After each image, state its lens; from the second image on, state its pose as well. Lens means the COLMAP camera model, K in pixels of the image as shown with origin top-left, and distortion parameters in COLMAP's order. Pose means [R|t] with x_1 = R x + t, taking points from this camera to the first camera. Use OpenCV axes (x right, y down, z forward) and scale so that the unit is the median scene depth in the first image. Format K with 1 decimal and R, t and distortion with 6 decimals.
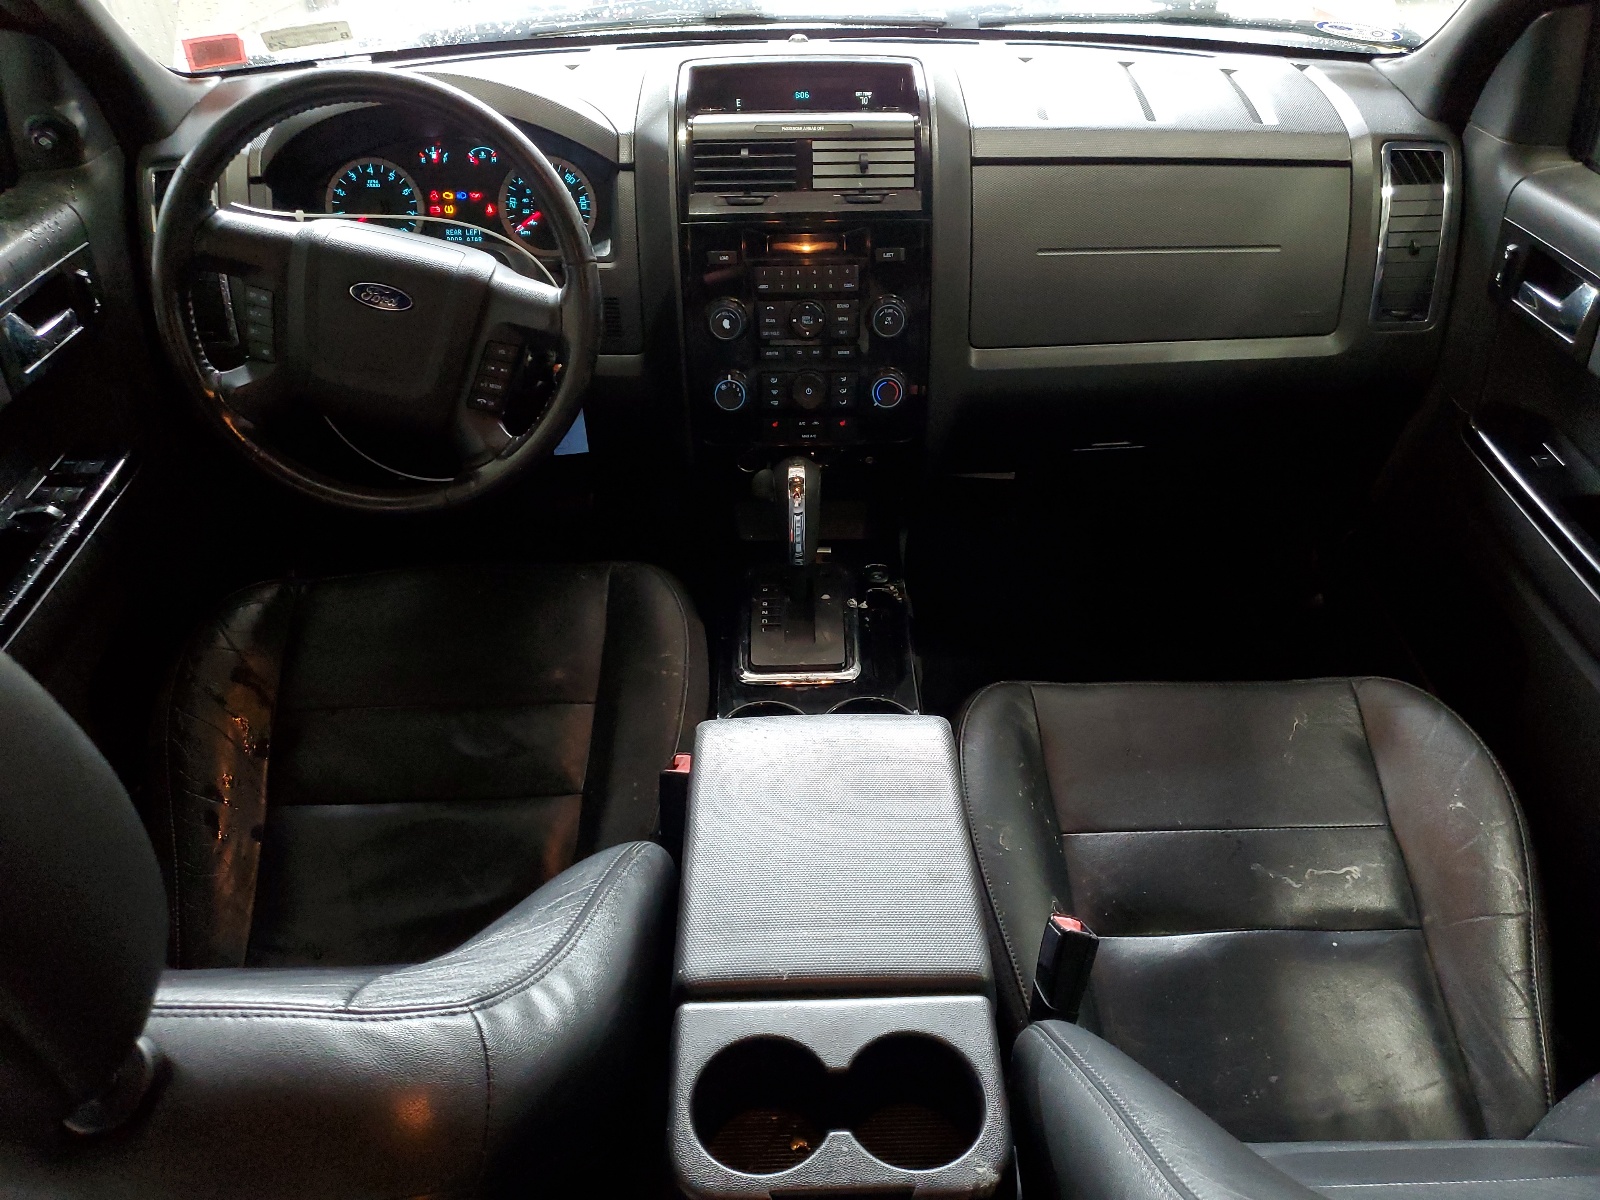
lens RADIAL K [[1197.7, 0, 798.5], [0, 1197.7, 603.9], [0, 0, 1]] dist [0.007624, -0.000598]
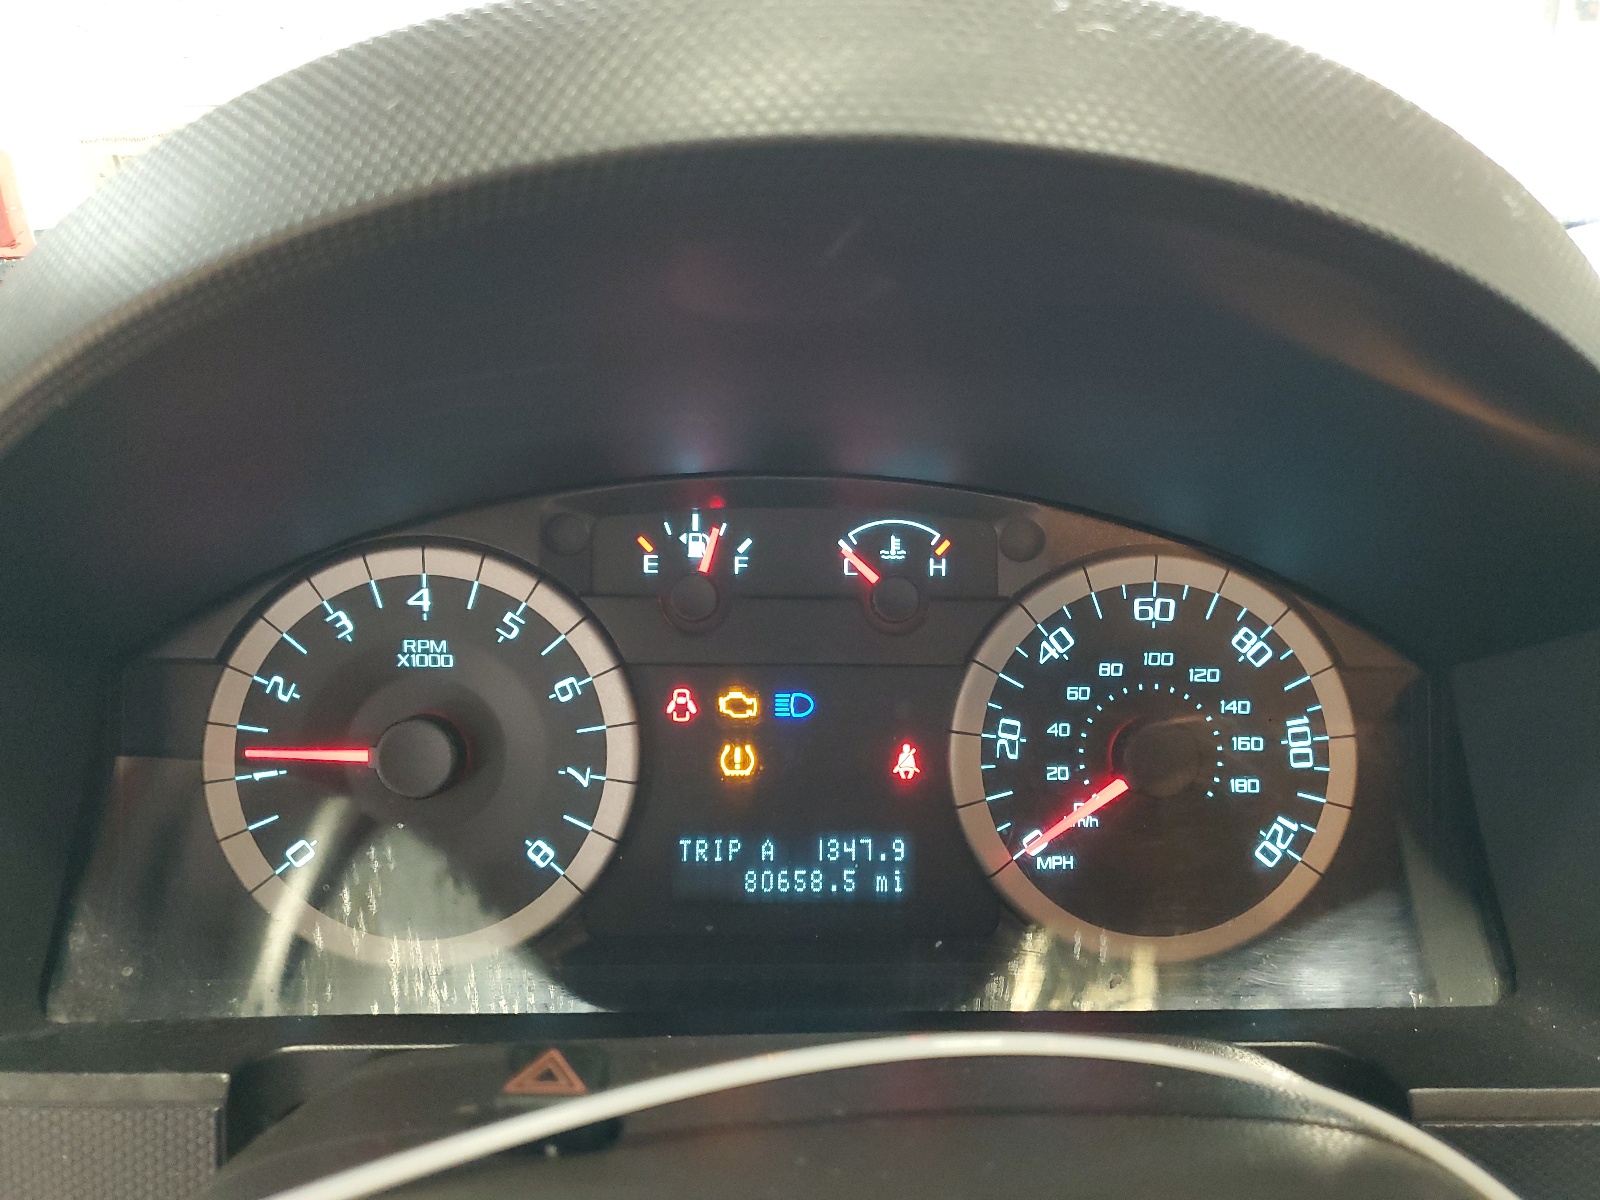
lens RADIAL K [[1197.7, 0, 802.5], [0, 1197.7, 598.3], [0, 0, 1]] dist [0.007624, -0.000598]
pose [[0.998941, 0.018666, 0.042058, -0.289809], [-0.005085, 0.953206, -0.302277, -0.288720], [-0.045732, 0.301743, 0.952292, 0.766264]]
